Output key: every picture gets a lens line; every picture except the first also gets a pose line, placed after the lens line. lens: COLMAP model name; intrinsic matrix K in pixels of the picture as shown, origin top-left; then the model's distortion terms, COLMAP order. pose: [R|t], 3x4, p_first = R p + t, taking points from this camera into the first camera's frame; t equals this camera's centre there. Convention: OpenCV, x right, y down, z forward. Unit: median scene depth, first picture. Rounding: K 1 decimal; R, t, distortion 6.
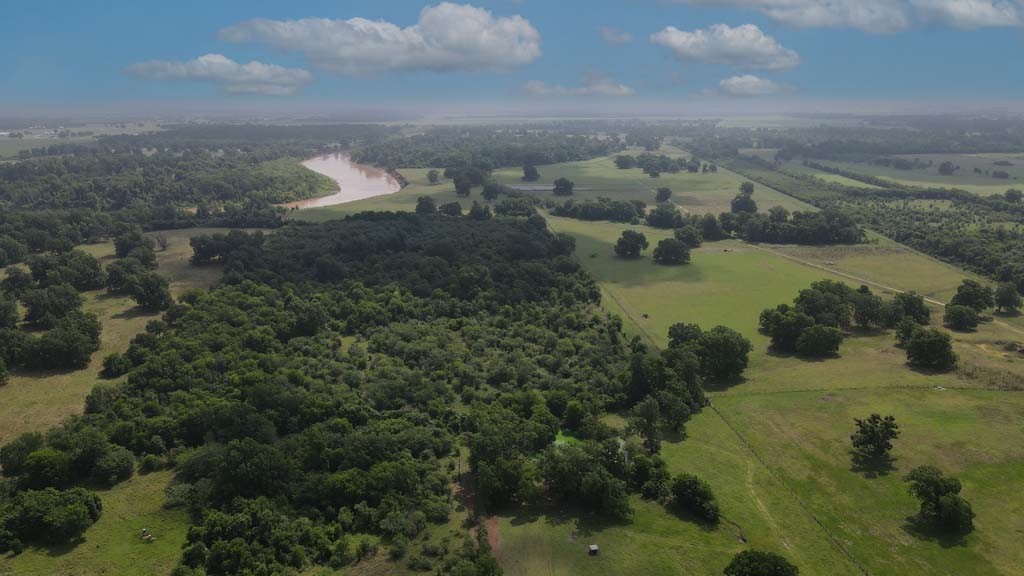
lens RADIAL K [[761.4, 0, 512.0], [0, 761.4, 288.0], [0, 0, 1]] dist [0.008787, 0.039324]
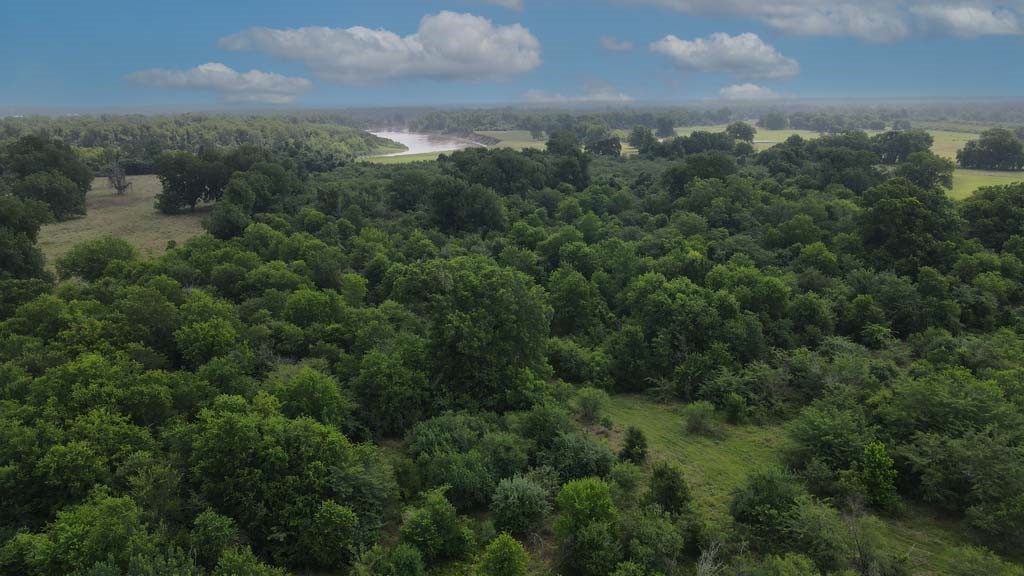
lens RADIAL K [[760.2, 0, 512.0], [0, 760.2, 288.0], [0, 0, 1]] dist [-0.003309, -0.000271]
pose [[0.998891, 0.008404, -0.046317, -0.113427], [-0.008856, 0.999915, -0.009562, 0.012889], [0.046233, 0.009962, 0.998881, 0.348768]]
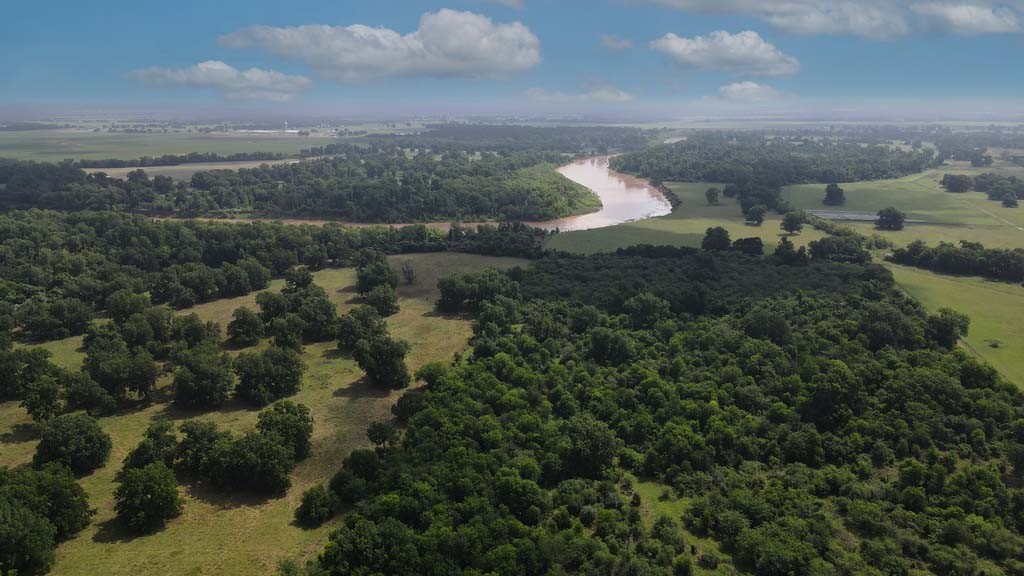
lens RADIAL K [[761.4, 0, 512.0], [0, 761.4, 288.0], [0, 0, 1]] dist [0.008787, 0.039324]
pose [[0.950998, 0.080823, -0.298446, -0.067699], [-0.080815, 0.996652, 0.012391, -0.045822], [0.298449, 0.012335, 0.954346, 0.163236]]
